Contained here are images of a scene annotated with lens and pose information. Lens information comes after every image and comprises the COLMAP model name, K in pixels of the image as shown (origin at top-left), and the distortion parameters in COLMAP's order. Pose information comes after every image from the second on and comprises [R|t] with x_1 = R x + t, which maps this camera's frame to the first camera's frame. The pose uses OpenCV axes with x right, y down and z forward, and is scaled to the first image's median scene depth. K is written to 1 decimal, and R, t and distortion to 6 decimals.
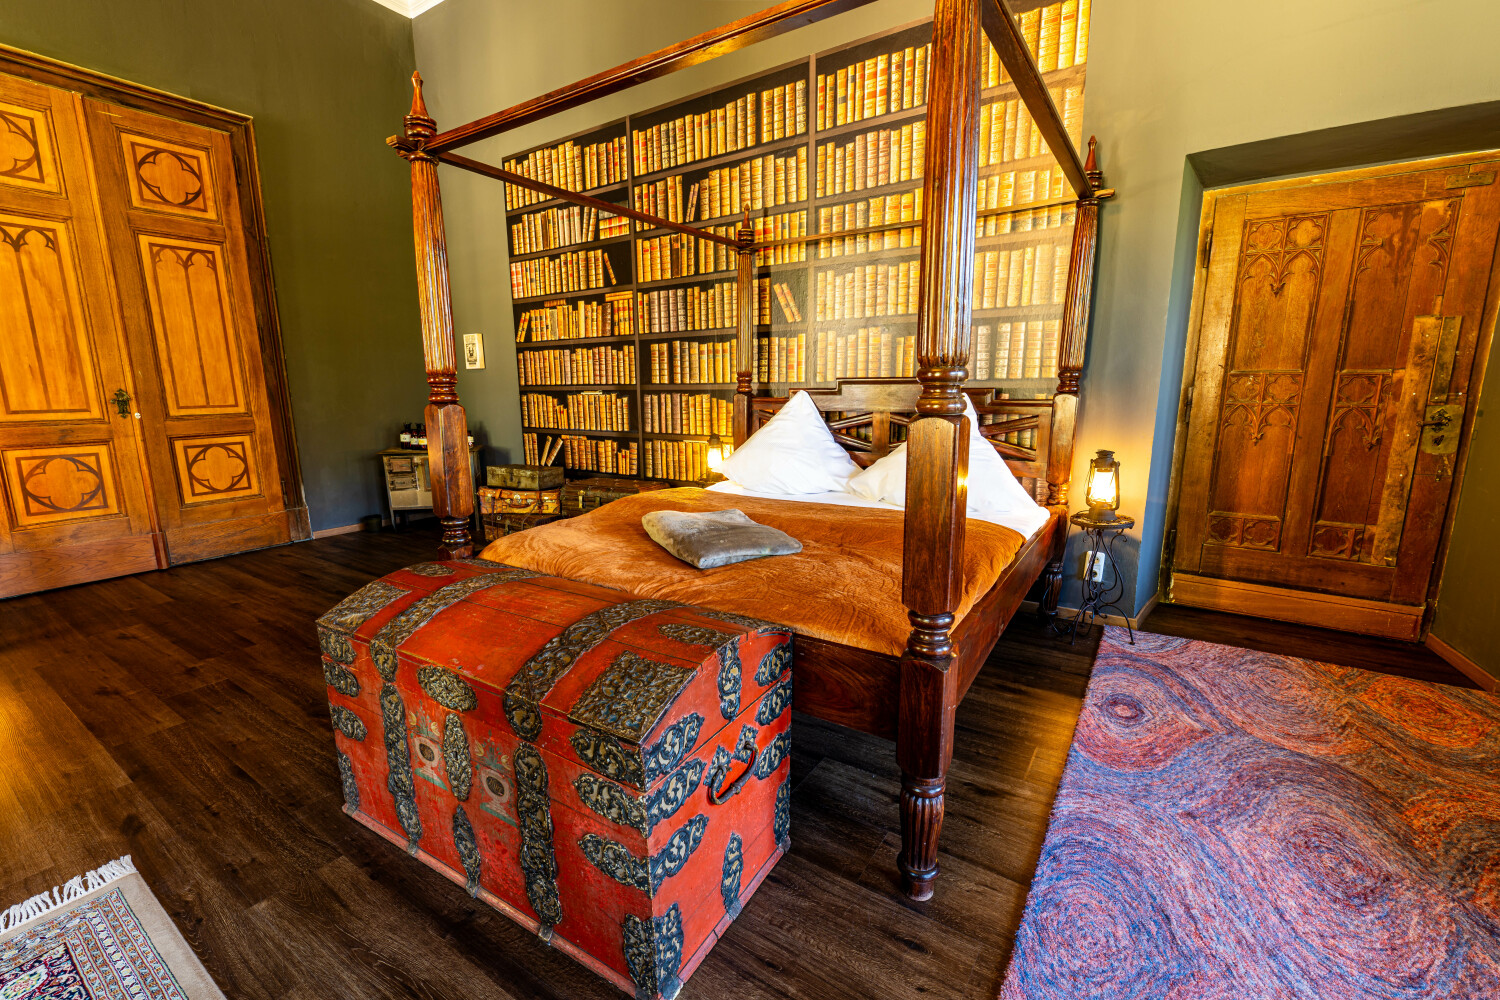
lens RADIAL K [[628.0, 0, 742.7], [0, 628.0, 505.0], [0, 0, 1]] dist [-0.002751, -0.000340]
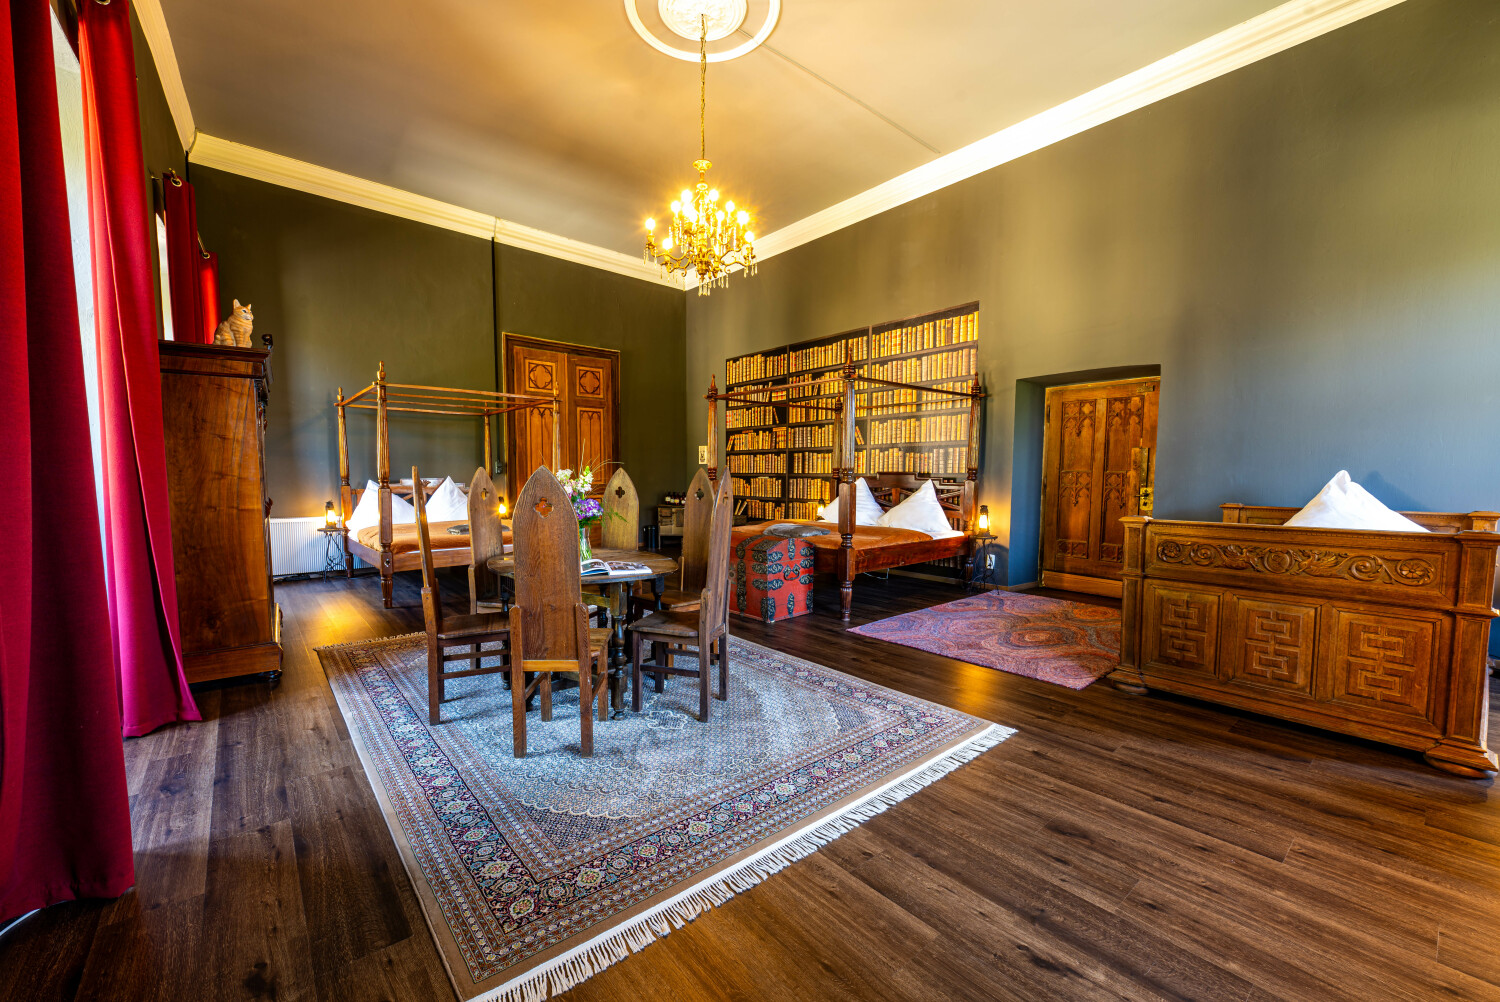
lens RADIAL K [[596.9, 0, 743.6], [0, 596.9, 508.6], [0, 0, 1]] dist [0.001727, 0.000010]
pose [[0.963591, 0.028547, -0.265851, 0.220719], [-0.062773, 0.990648, -0.121148, 0.164153], [0.259907, 0.133425, 0.956371, -0.872489]]
